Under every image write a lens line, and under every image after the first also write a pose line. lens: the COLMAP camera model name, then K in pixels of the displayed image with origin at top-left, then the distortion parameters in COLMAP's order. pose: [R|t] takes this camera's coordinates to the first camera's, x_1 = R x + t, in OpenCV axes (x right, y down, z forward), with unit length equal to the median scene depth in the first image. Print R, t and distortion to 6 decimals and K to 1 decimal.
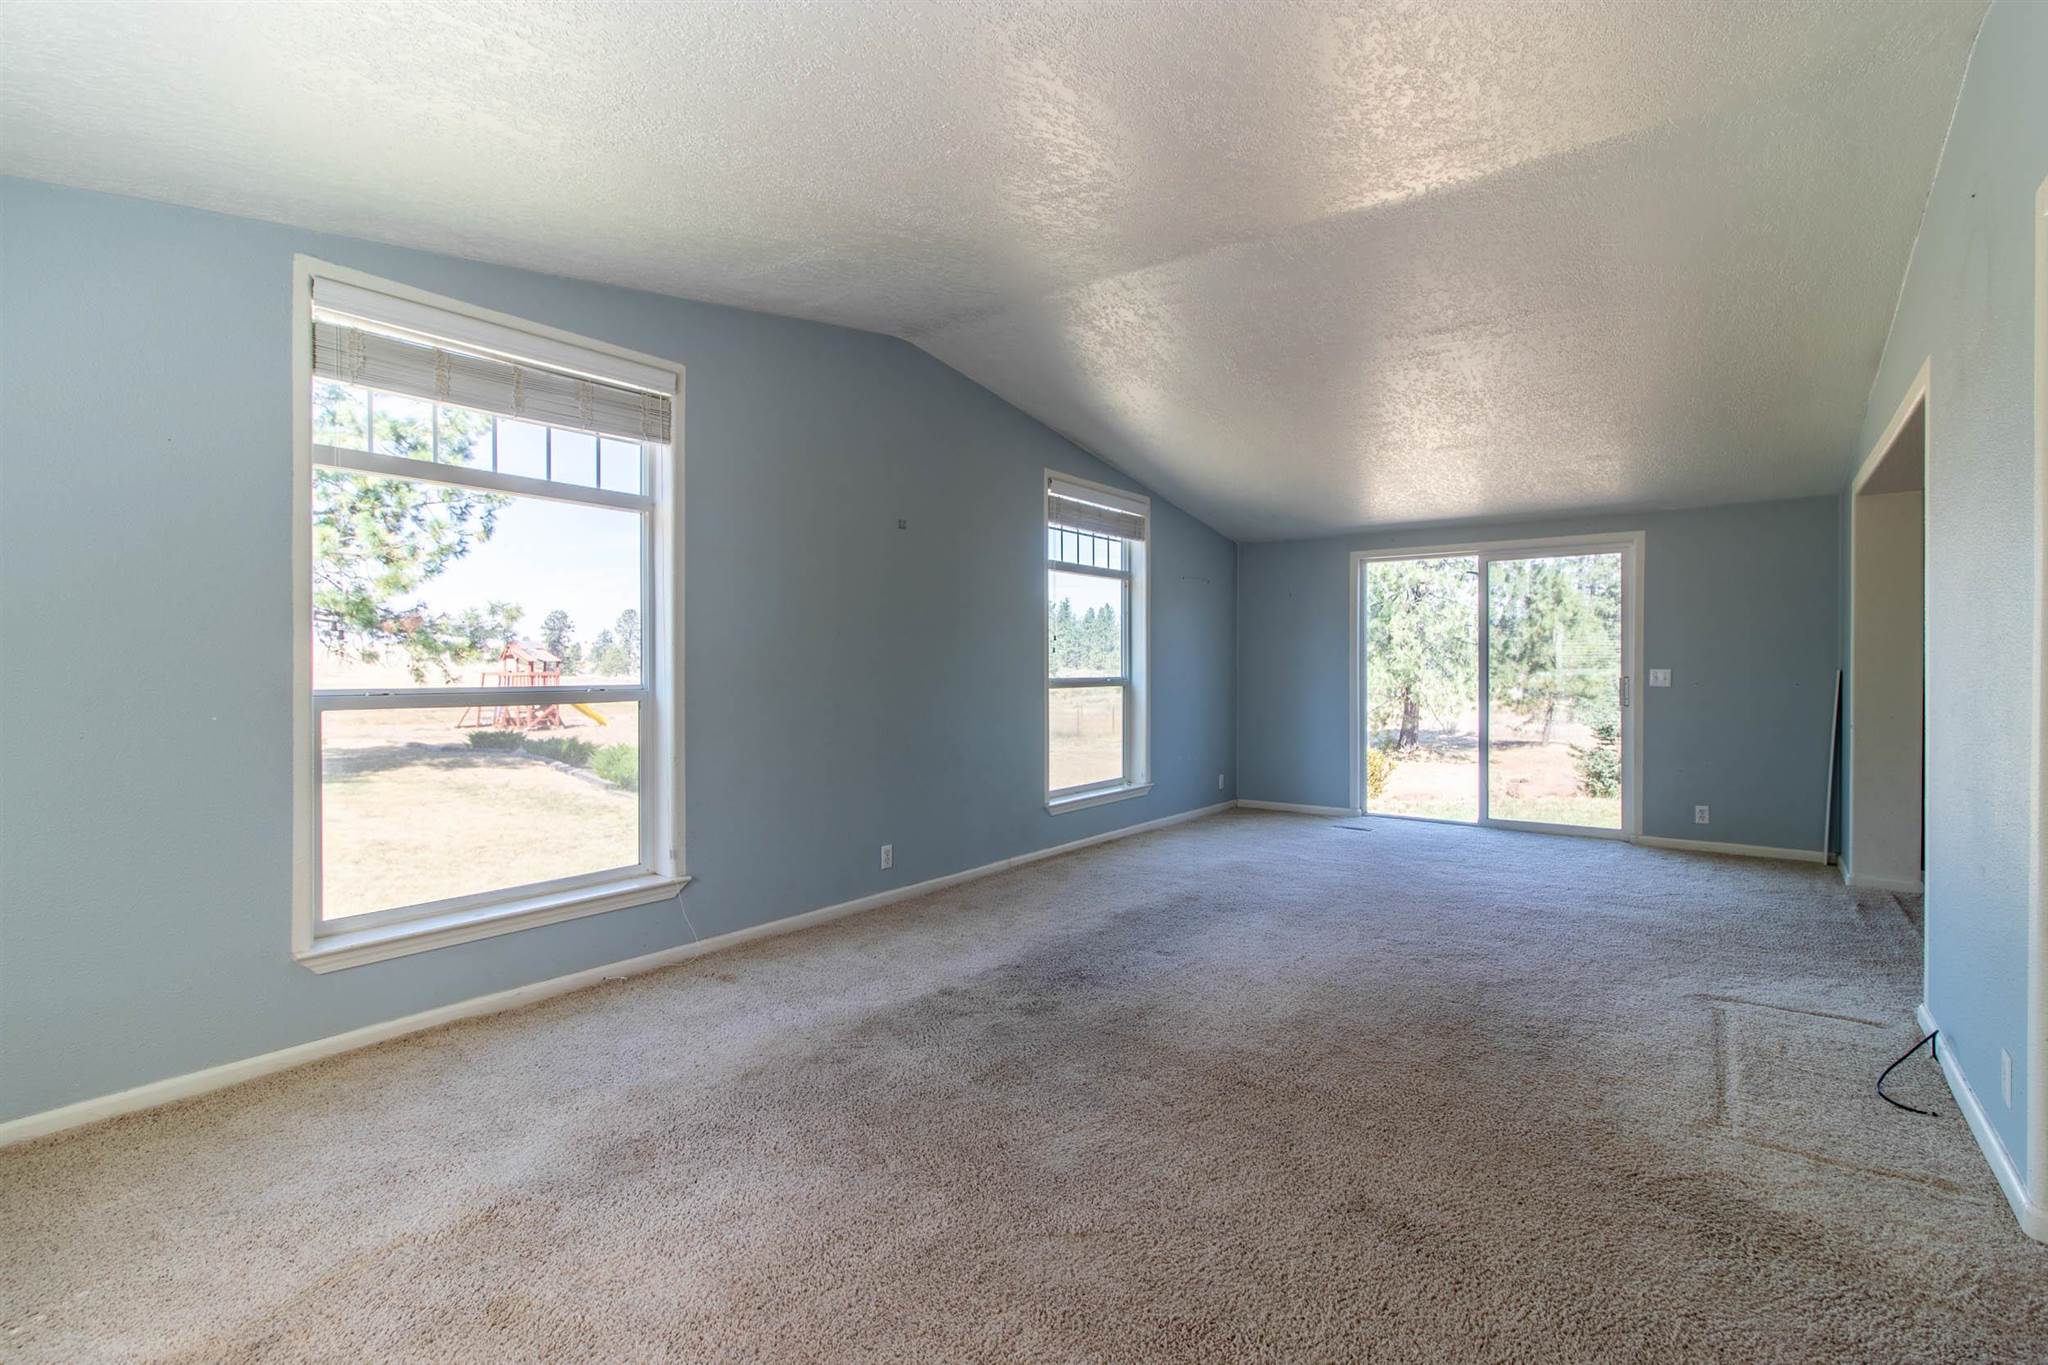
lens RADIAL K [[942.0, 0, 1024.9], [0, 942.0, 671.4], [0, 0, 1]] dist [0.003153, -0.000802]
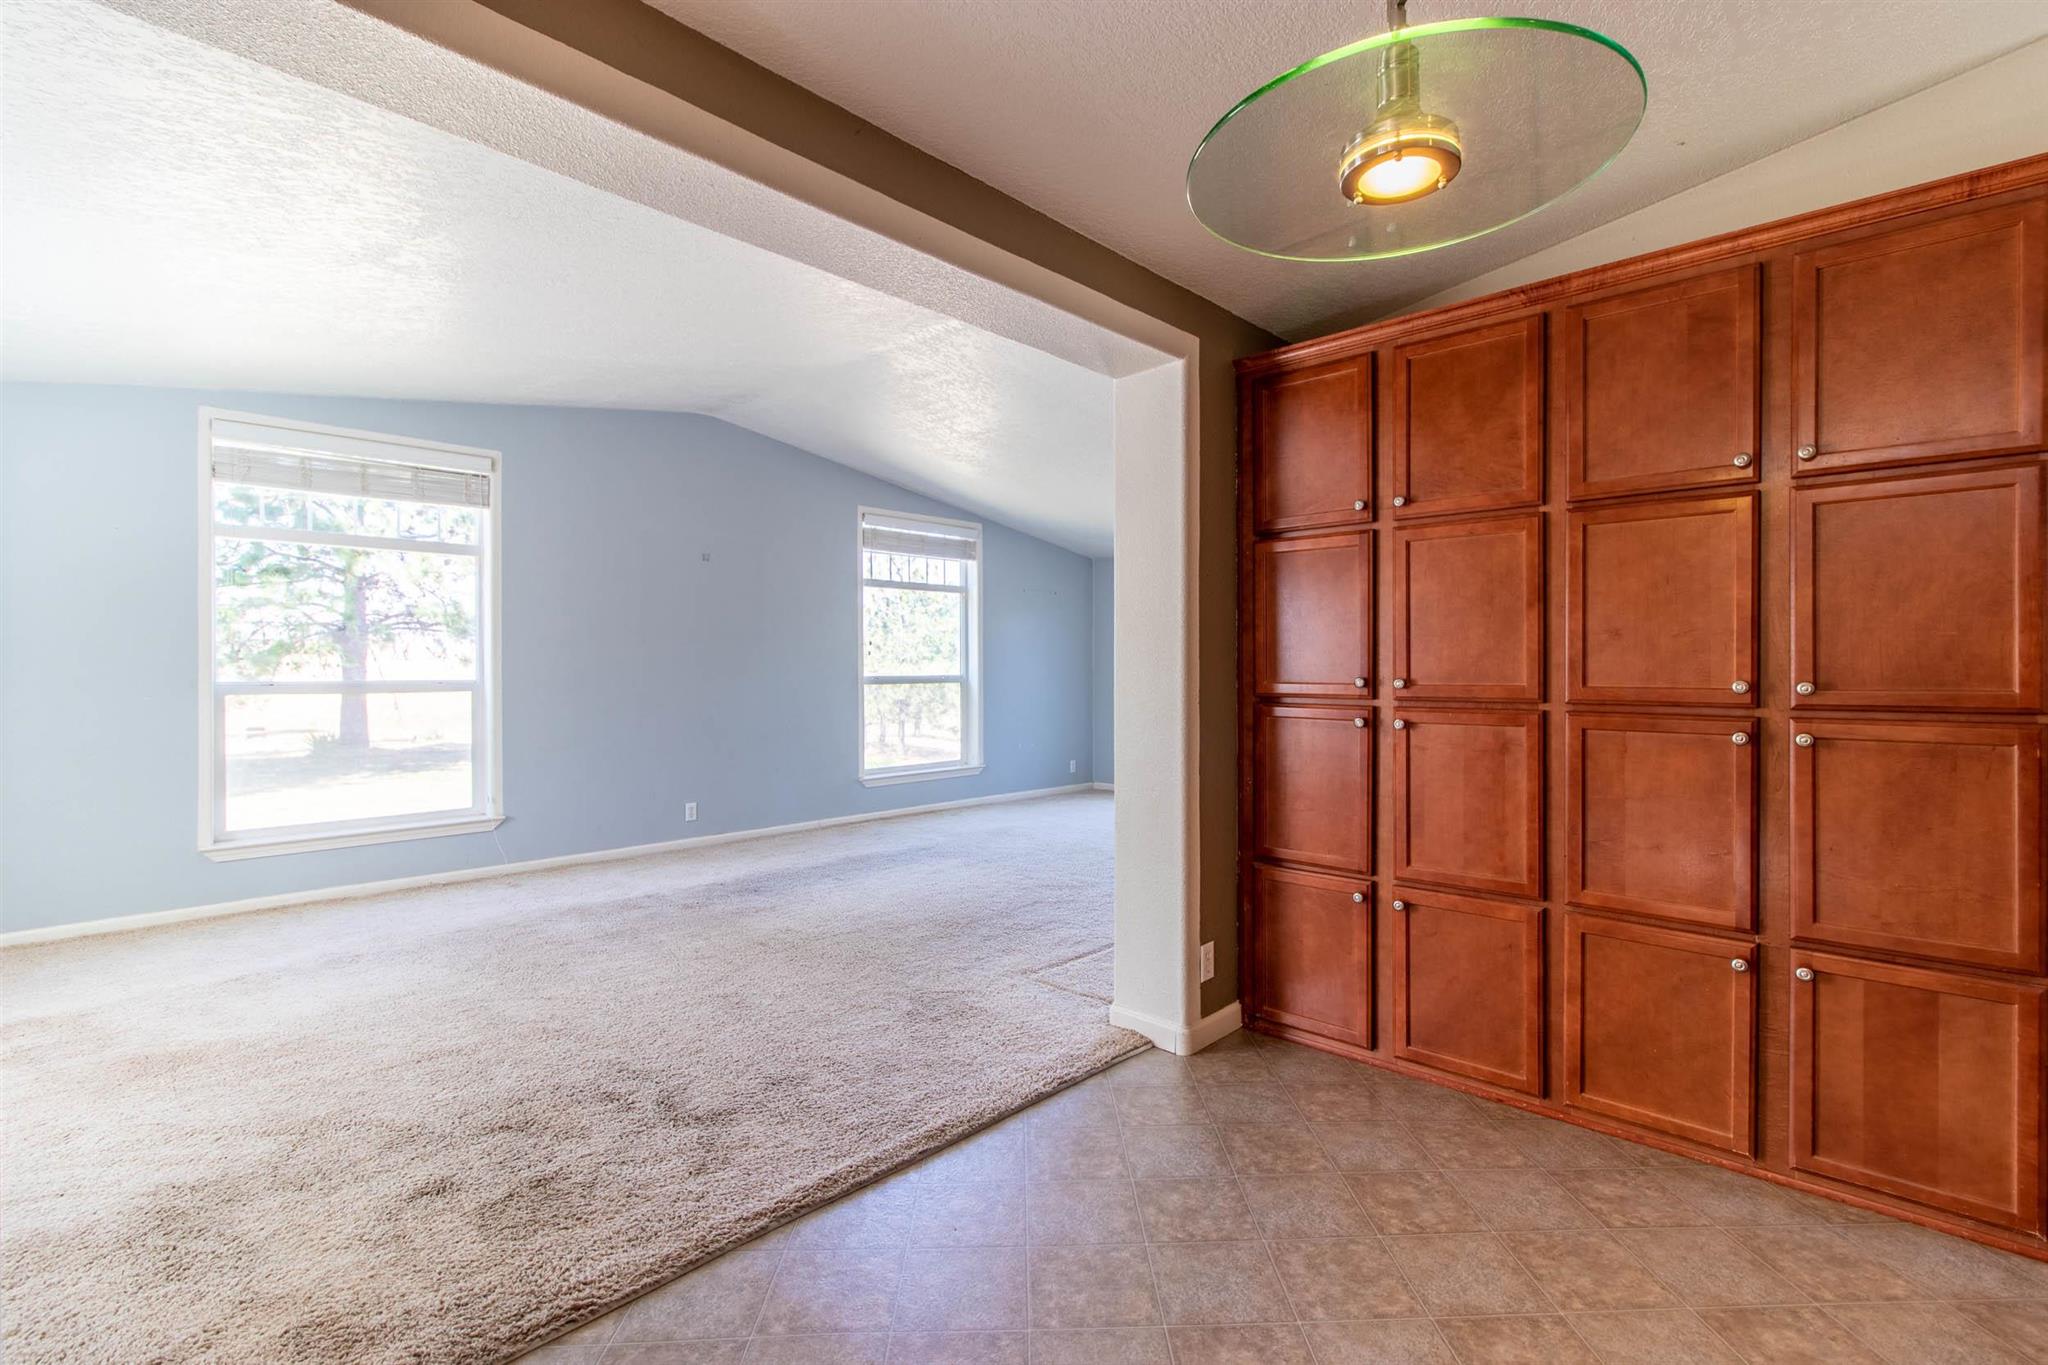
lens RADIAL K [[942.0, 0, 1027.8], [0, 942.0, 672.0], [0, 0, 1]] dist [0.003153, -0.000802]
pose [[0.993463, -0.002489, -0.114124, 0.381187], [0.002320, 0.999996, -0.001609, 0.004669], [0.114128, 0.001333, 0.993465, -0.201642]]
